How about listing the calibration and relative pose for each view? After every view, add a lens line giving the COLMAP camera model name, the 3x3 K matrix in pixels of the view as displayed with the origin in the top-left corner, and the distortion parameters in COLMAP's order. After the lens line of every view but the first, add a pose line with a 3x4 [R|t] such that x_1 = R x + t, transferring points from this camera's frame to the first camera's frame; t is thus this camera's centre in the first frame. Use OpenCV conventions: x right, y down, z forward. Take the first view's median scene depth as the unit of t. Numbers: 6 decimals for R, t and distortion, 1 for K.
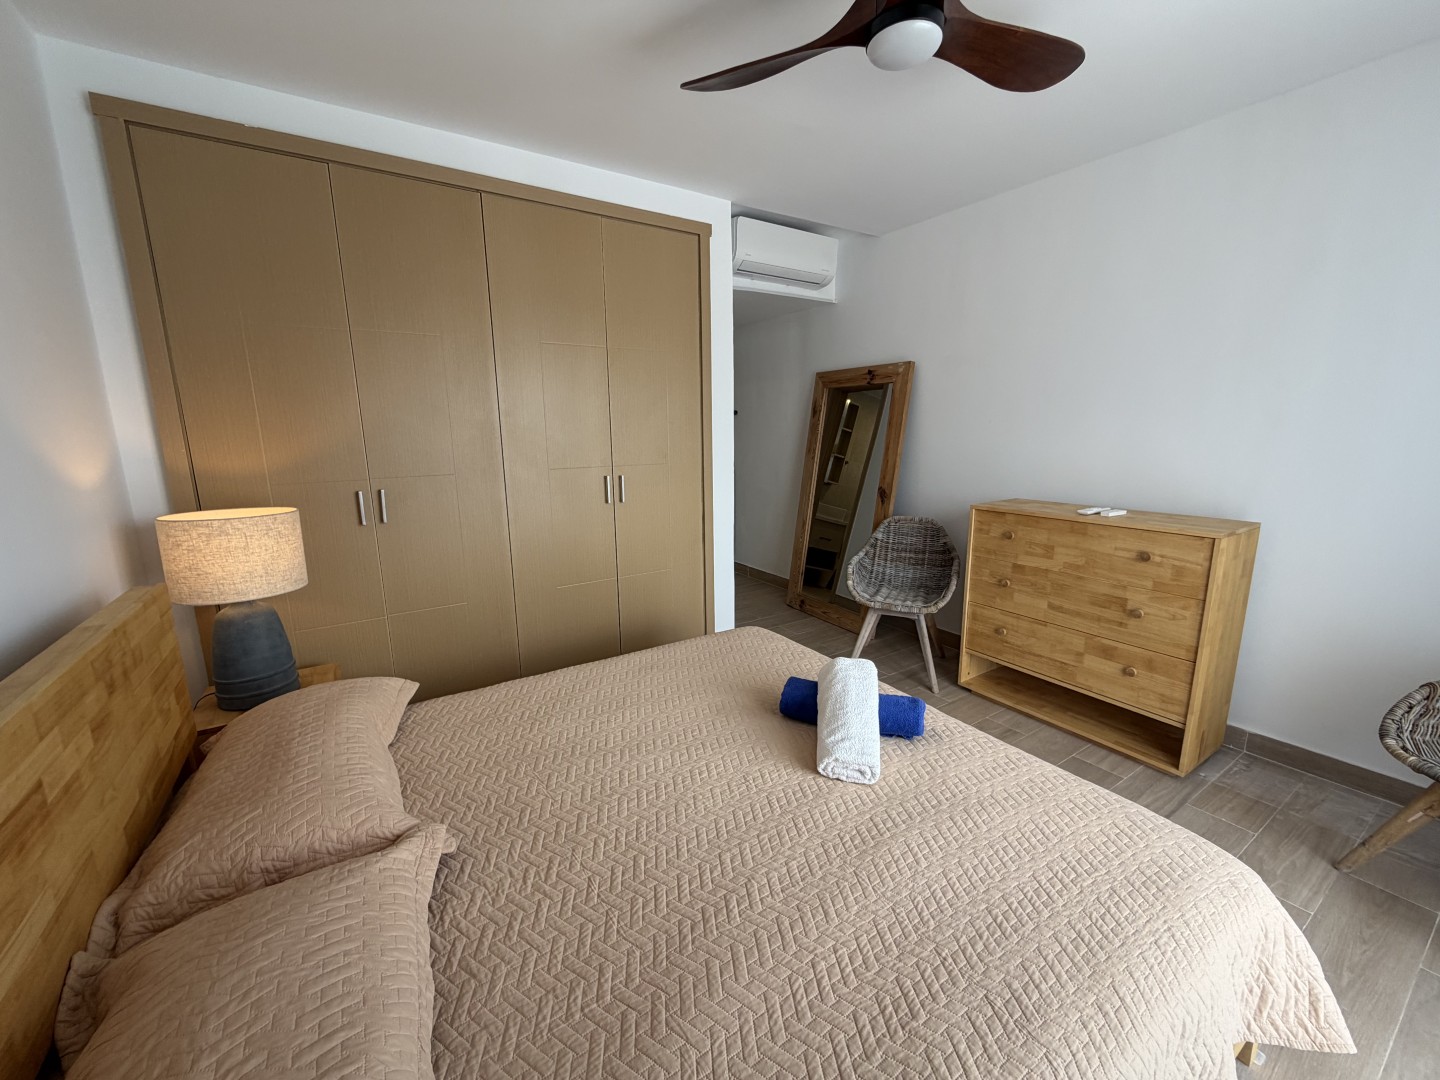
lens RADIAL K [[576.7, 0, 715.6], [0, 576.7, 541.0], [0, 0, 1]] dist [-0.000461, 0.000395]
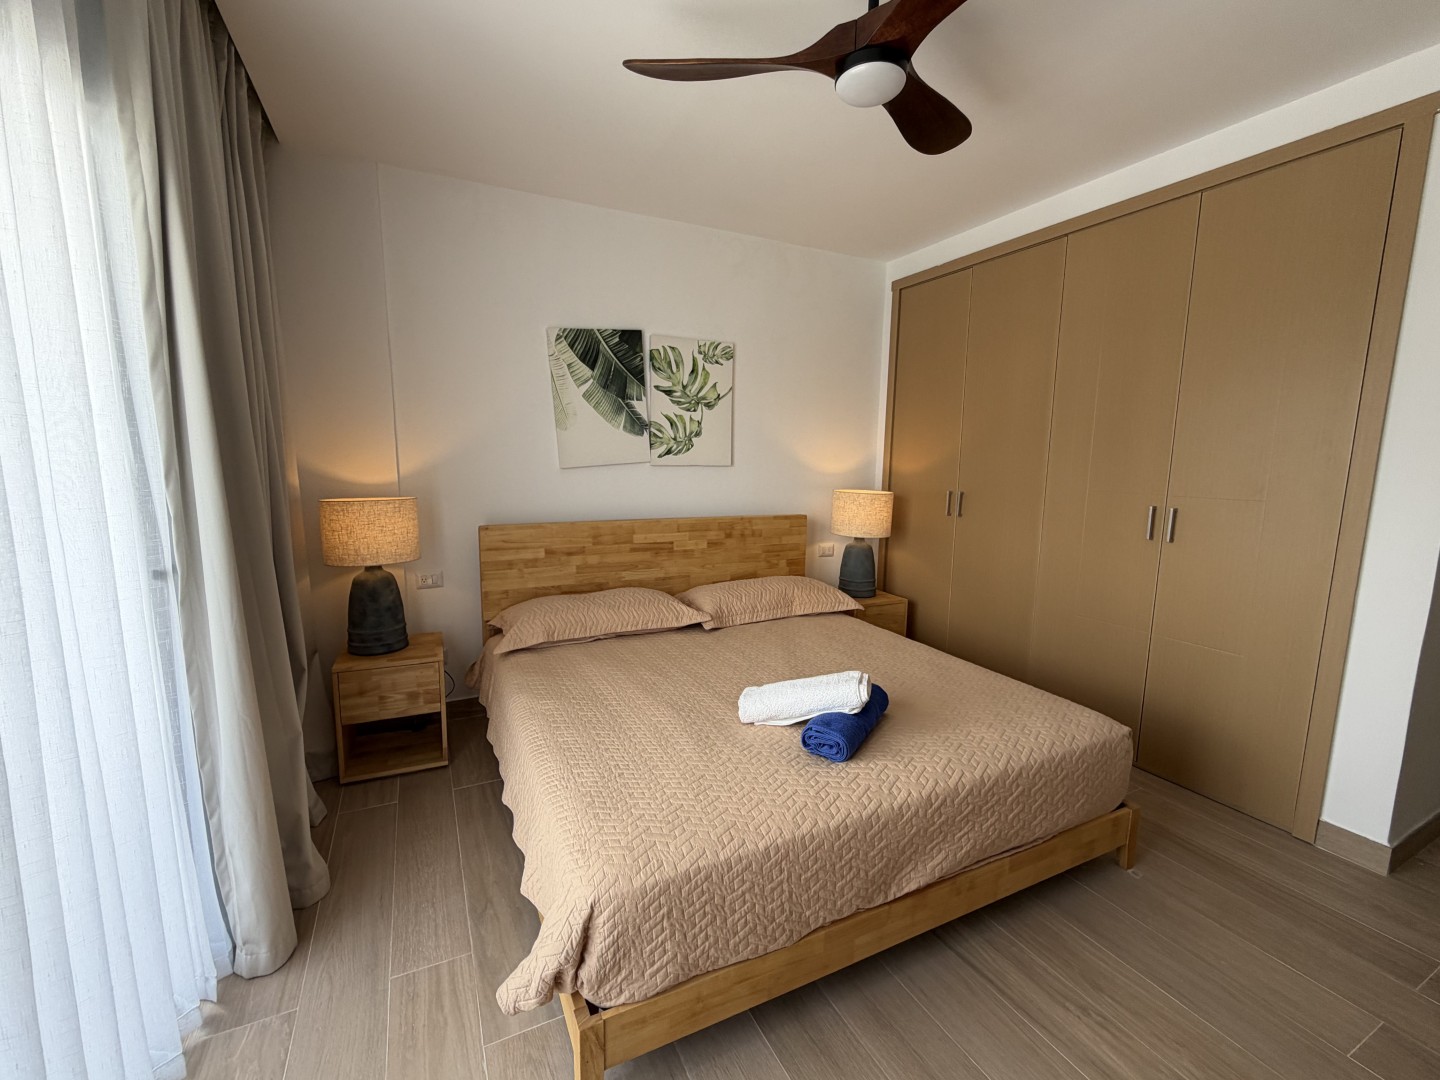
lens RADIAL K [[611.2, 0, 711.5], [0, 611.2, 542.6], [0, 0, 1]] dist [-0.001036, 0.000174]
pose [[-0.138330, 0.160391, -0.977312, 1.098412], [-0.194052, 0.963282, 0.185555, -0.147767], [0.971189, 0.215317, -0.102126, 0.697874]]
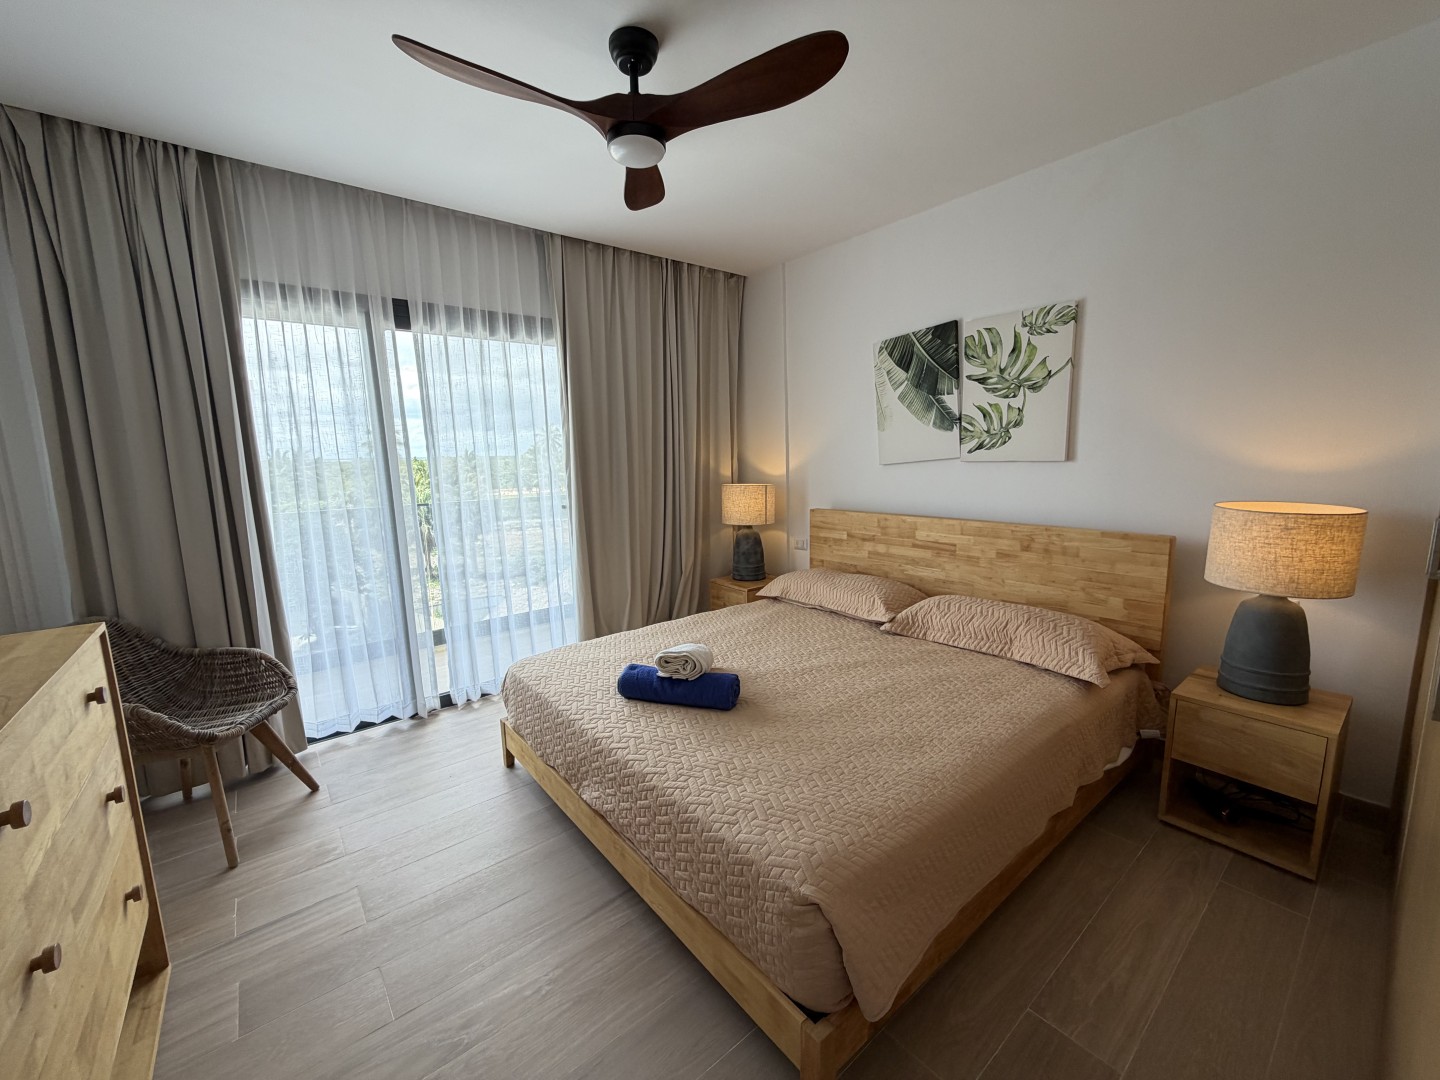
lens RADIAL K [[576.7, 0, 715.6], [0, 576.7, 541.0], [0, 0, 1]] dist [-0.000461, 0.000395]
pose [[-0.995499, 0.058852, -0.074280, 0.204881], [0.030923, 0.942626, 0.332416, -0.328943], [0.089581, 0.328623, -0.940203, 1.727220]]
